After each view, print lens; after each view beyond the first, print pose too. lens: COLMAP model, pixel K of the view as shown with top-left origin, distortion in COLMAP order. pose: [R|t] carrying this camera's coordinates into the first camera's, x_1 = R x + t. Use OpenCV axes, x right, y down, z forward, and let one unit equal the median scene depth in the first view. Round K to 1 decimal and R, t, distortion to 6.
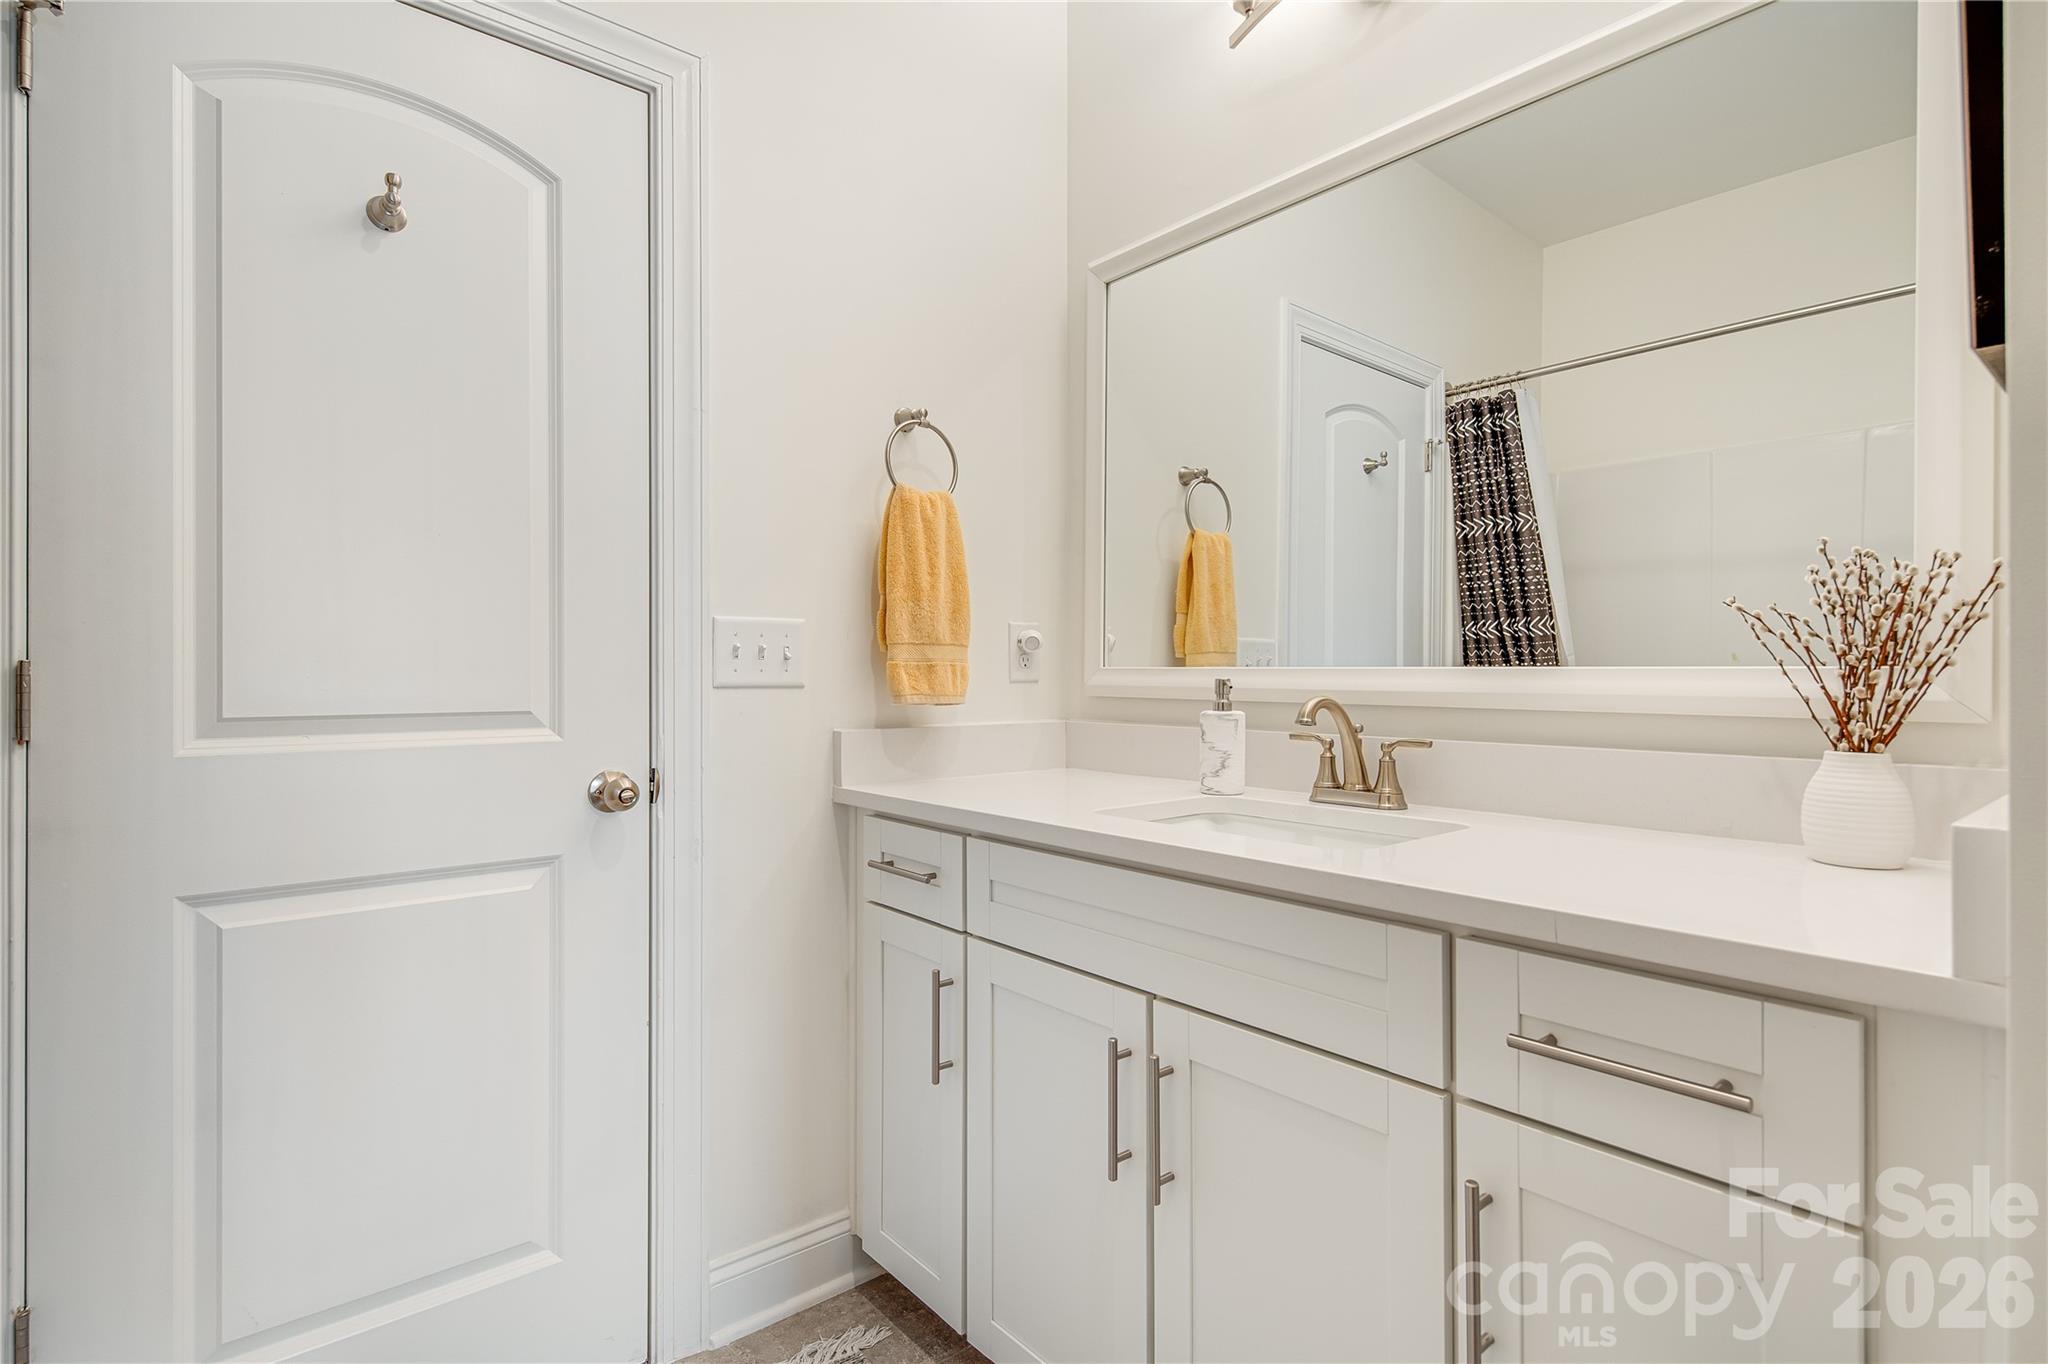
lens RADIAL K [[986.6, 0, 1027.7], [0, 986.6, 677.4], [0, 0, 1]] dist [0.002471, -0.002245]
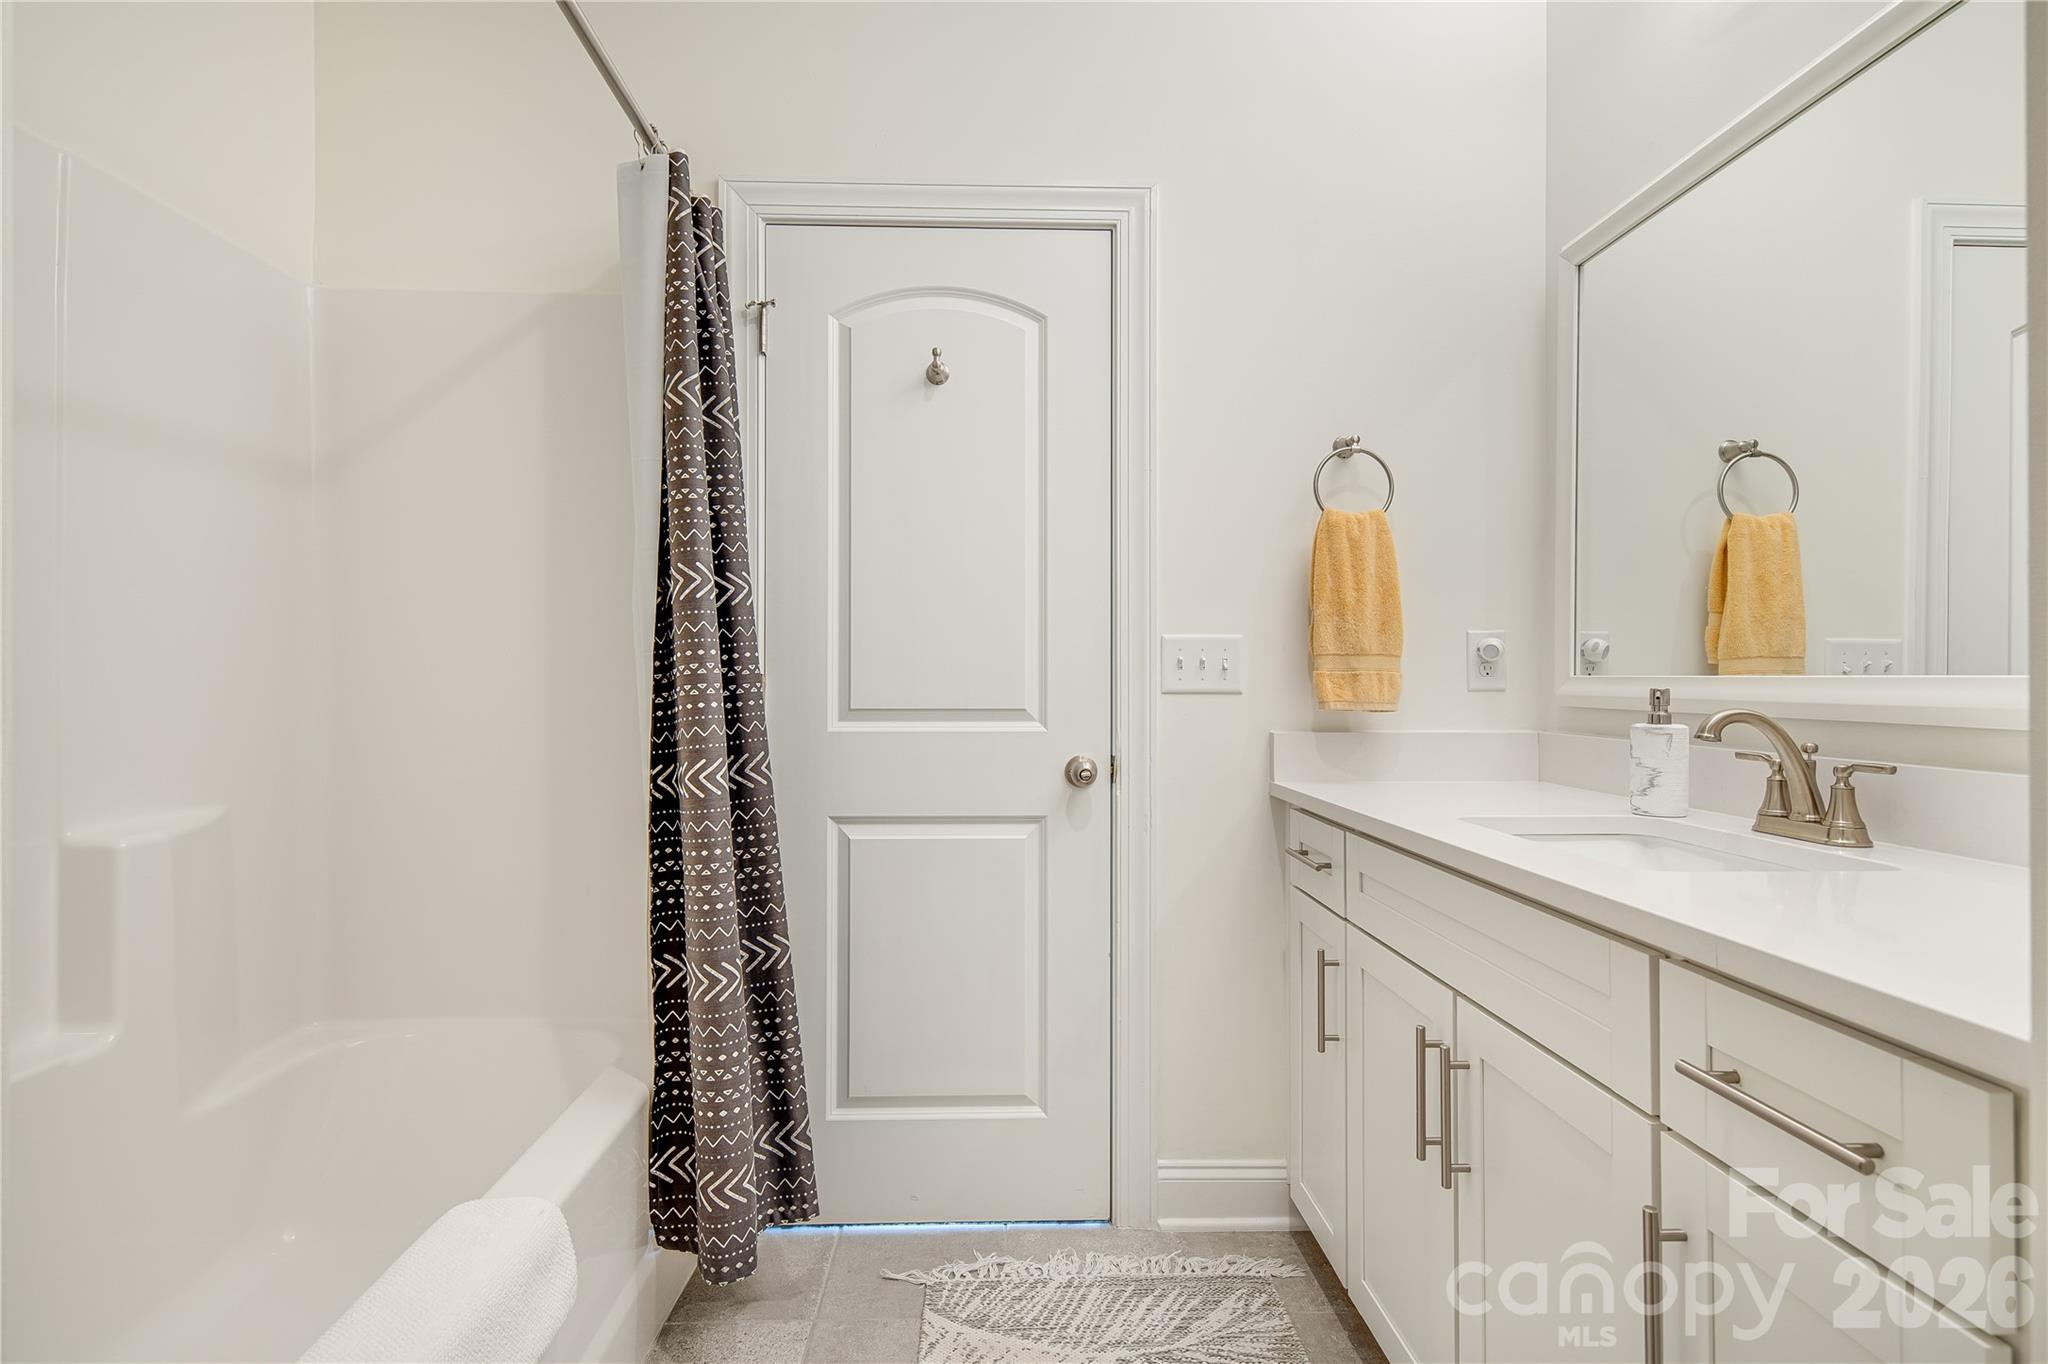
lens RADIAL K [[986.6, 0, 1018.8], [0, 986.6, 683.6], [0, 0, 1]] dist [0.002471, -0.002245]
pose [[0.784572, 0.002389, -0.620034, 0.299515], [-0.003894, 0.999992, -0.001074, 0.000374], [0.620026, 0.003257, 0.784574, -0.074194]]
